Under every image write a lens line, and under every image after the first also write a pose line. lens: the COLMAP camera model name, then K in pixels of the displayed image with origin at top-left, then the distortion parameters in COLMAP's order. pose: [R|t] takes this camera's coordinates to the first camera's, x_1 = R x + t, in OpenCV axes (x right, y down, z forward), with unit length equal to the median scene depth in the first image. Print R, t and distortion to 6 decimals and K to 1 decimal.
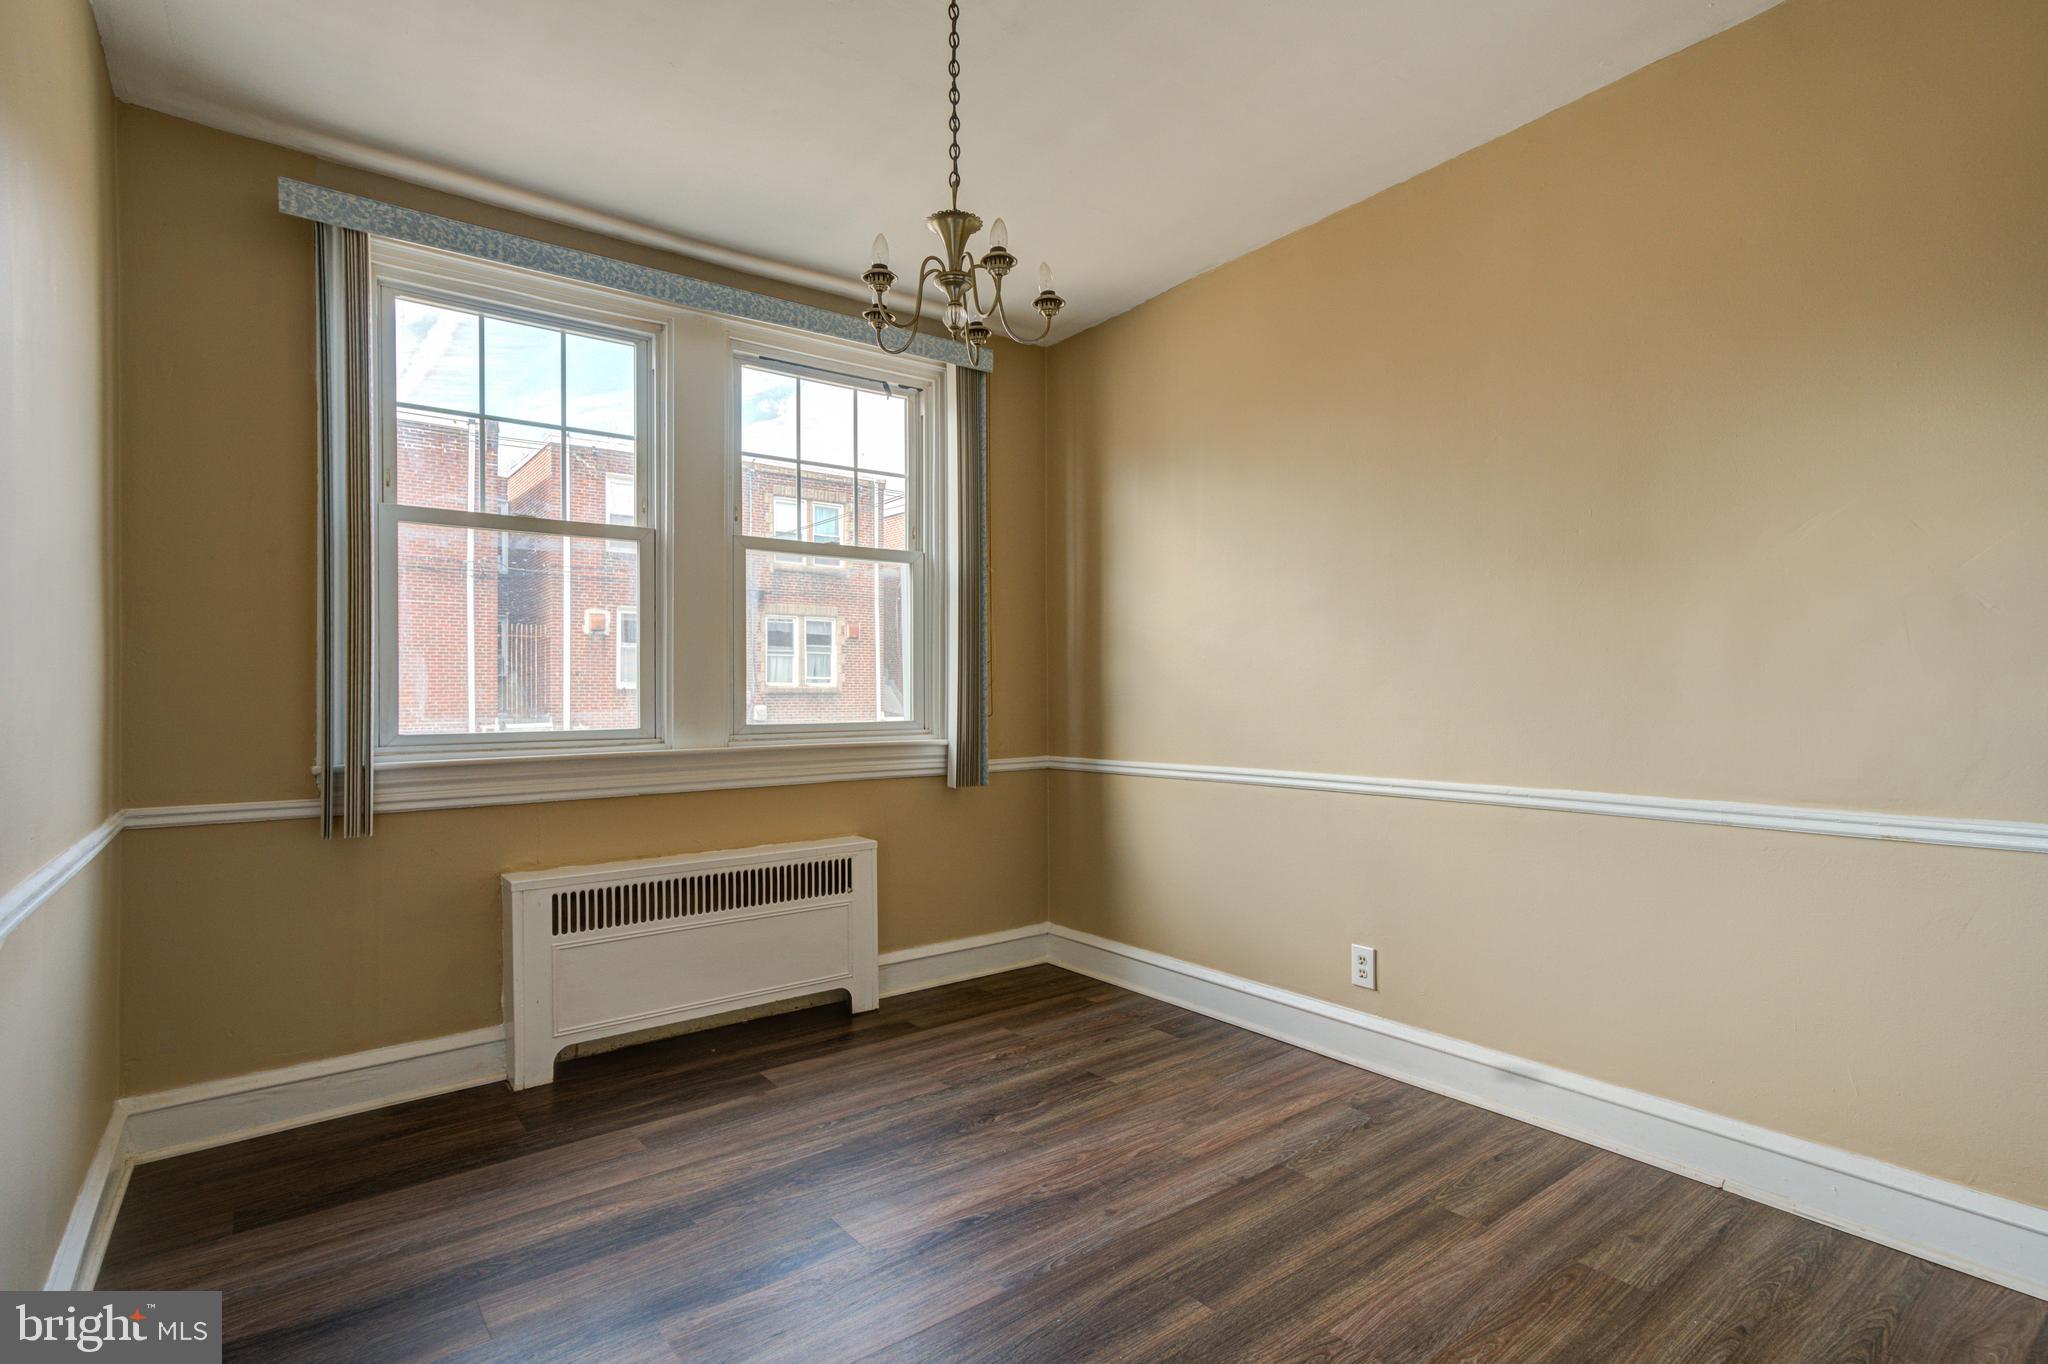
lens RADIAL K [[997.3, 0, 1011.5], [0, 997.3, 686.5], [0, 0, 1]] dist [-0.002918, 0.014585]
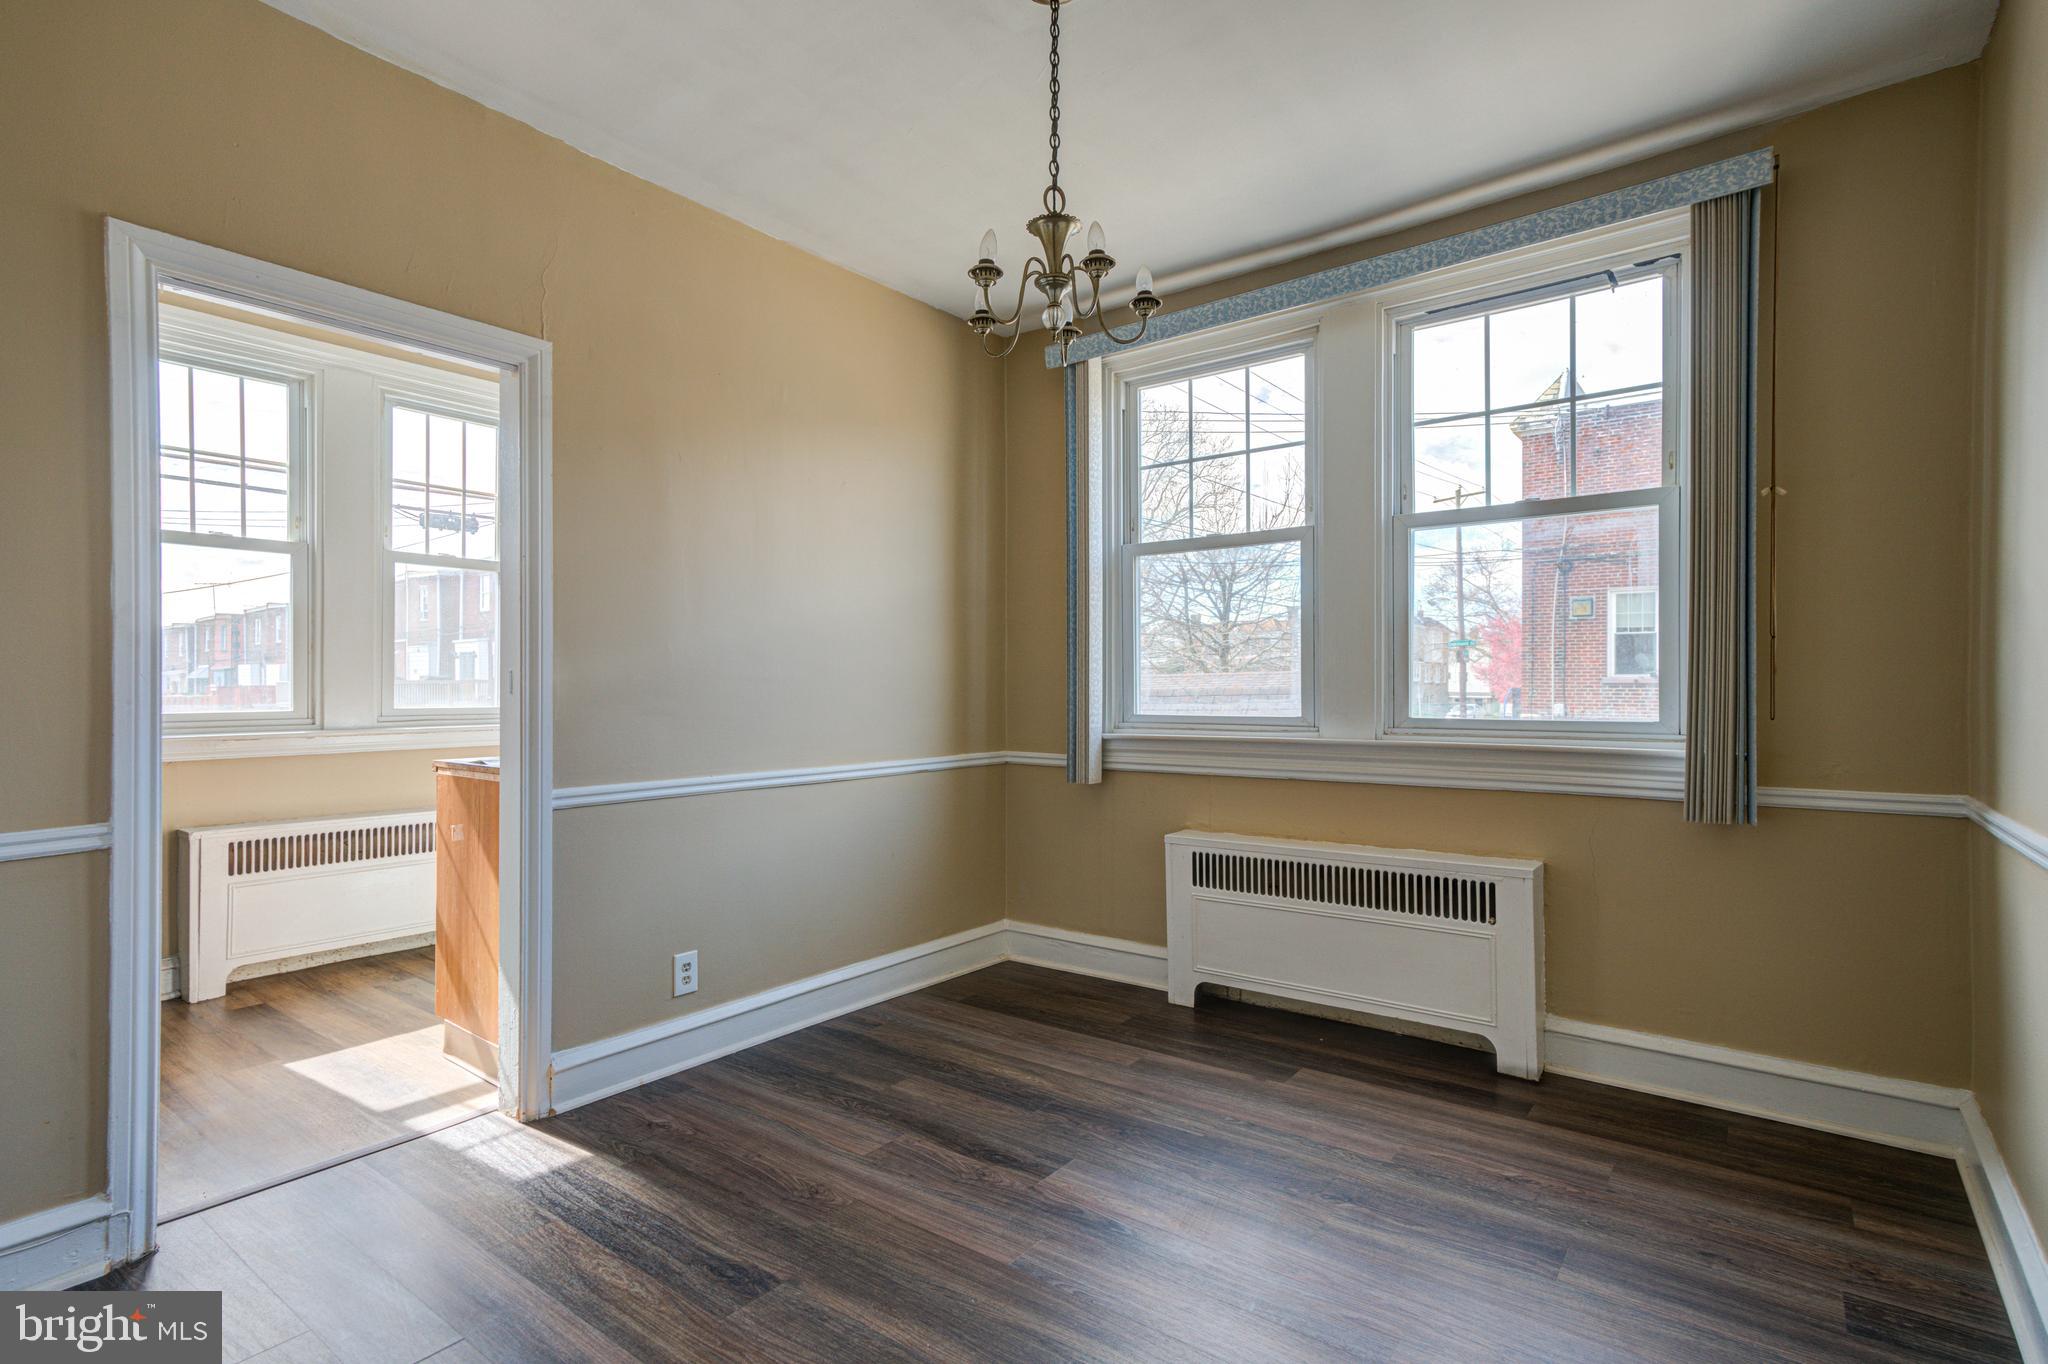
lens RADIAL K [[997.3, 0, 1011.5], [0, 997.3, 686.5], [0, 0, 1]] dist [-0.002918, 0.014585]
pose [[0.261955, 0.006098, -0.965061, 0.601374], [0.008646, 0.999925, 0.008665, -0.002064], [0.965041, -0.010614, 0.261883, 0.449867]]
